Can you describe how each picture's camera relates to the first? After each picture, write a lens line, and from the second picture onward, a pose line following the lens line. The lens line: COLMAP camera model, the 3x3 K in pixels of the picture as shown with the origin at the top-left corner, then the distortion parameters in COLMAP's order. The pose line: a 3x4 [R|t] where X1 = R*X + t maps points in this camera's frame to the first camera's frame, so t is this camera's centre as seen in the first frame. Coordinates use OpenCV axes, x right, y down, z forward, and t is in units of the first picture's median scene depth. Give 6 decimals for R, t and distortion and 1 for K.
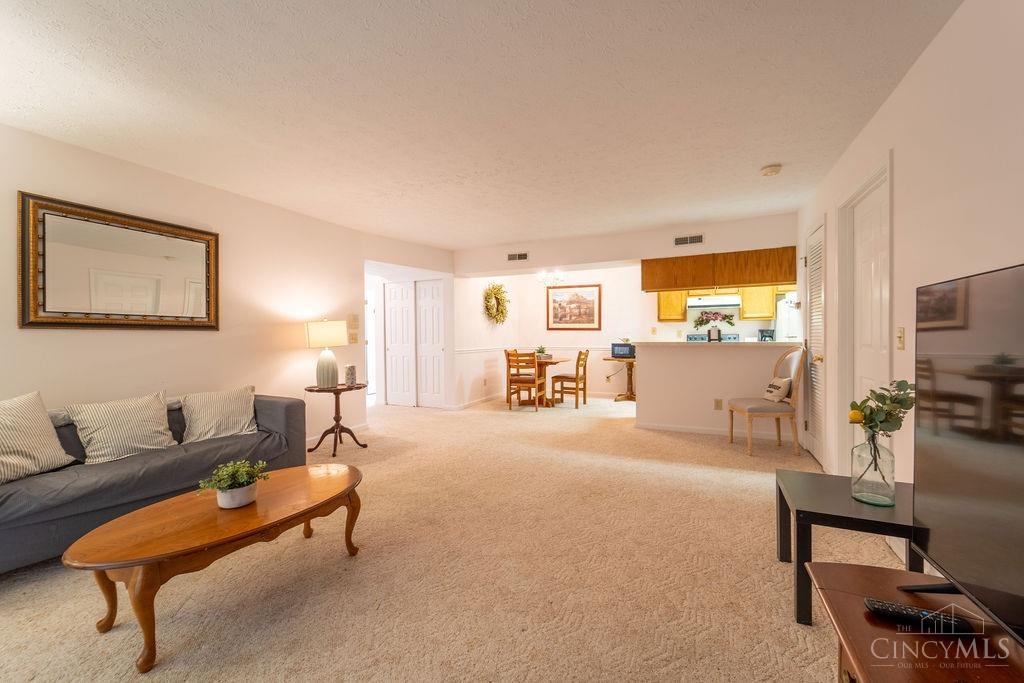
lens RADIAL K [[400.8, 0, 510.4], [0, 400.8, 341.4], [0, 0, 1]] dist [-0.002202, -0.000169]
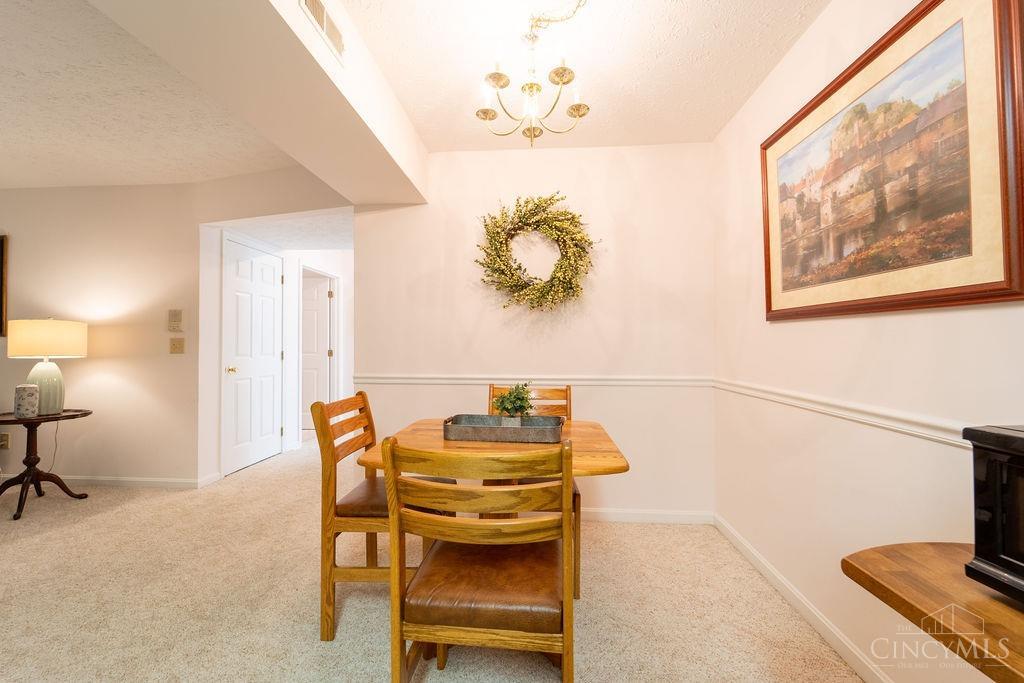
lens RADIAL K [[400.8, 0, 510.4], [0, 400.8, 341.4], [0, 0, 1]] dist [-0.002202, -0.000169]
pose [[0.372407, 0.001190, -0.928069, 0.269408], [-0.015105, 0.999875, -0.004779, -0.011921], [0.927946, 0.015798, 0.372379, 0.786661]]
